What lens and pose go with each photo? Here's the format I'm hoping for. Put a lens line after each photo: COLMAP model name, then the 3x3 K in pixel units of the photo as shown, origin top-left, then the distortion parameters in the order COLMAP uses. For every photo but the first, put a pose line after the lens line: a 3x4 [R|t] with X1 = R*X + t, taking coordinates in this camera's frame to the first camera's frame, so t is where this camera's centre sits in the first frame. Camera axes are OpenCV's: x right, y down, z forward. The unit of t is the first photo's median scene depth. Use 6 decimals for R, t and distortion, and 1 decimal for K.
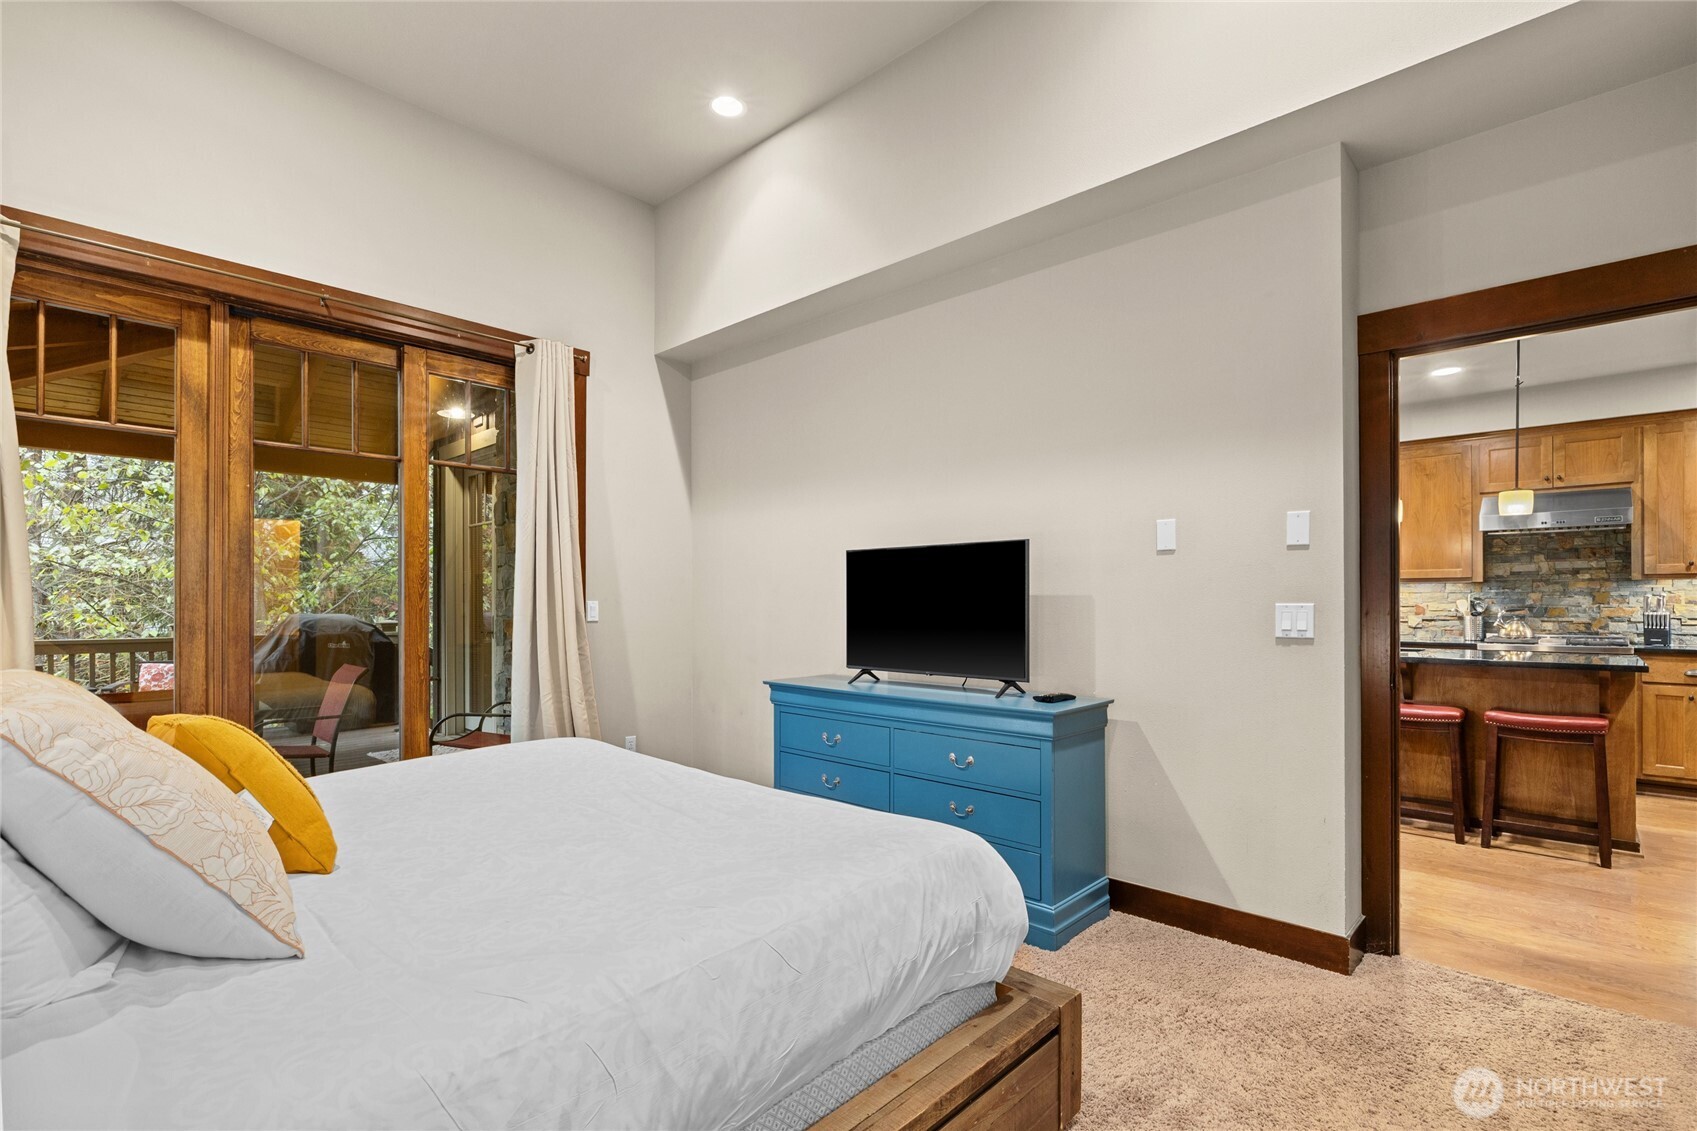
lens RADIAL K [[785.6, 0, 846.6], [0, 785.6, 597.0], [0, 0, 1]] dist [-0.002223, -0.000019]
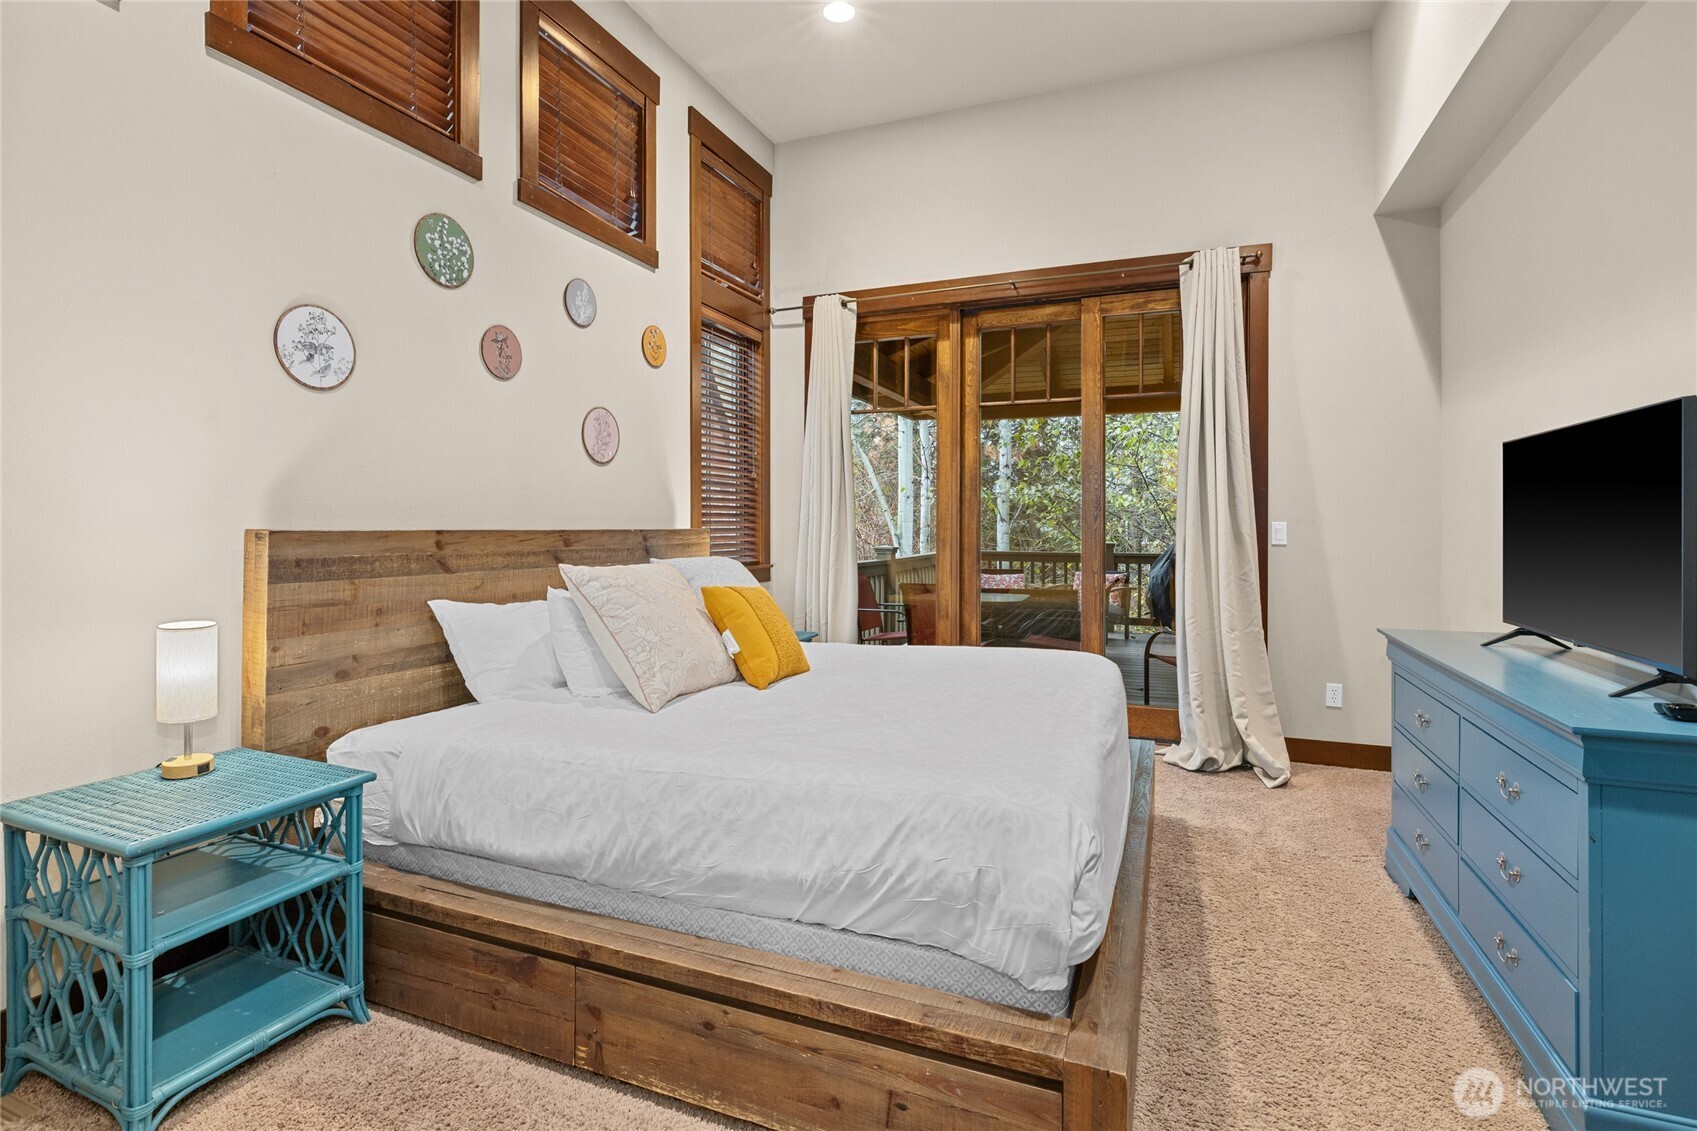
lens RADIAL K [[822.2, 0, 844.0], [0, 822.2, 525.8], [0, 0, 1]] dist [-0.002637, -0.000118]
pose [[0.358492, 0.000045, -0.933533, 0.897773], [0.004852, 0.999986, 0.001912, 0.012285], [0.933520, -0.005215, 0.358487, 0.511846]]
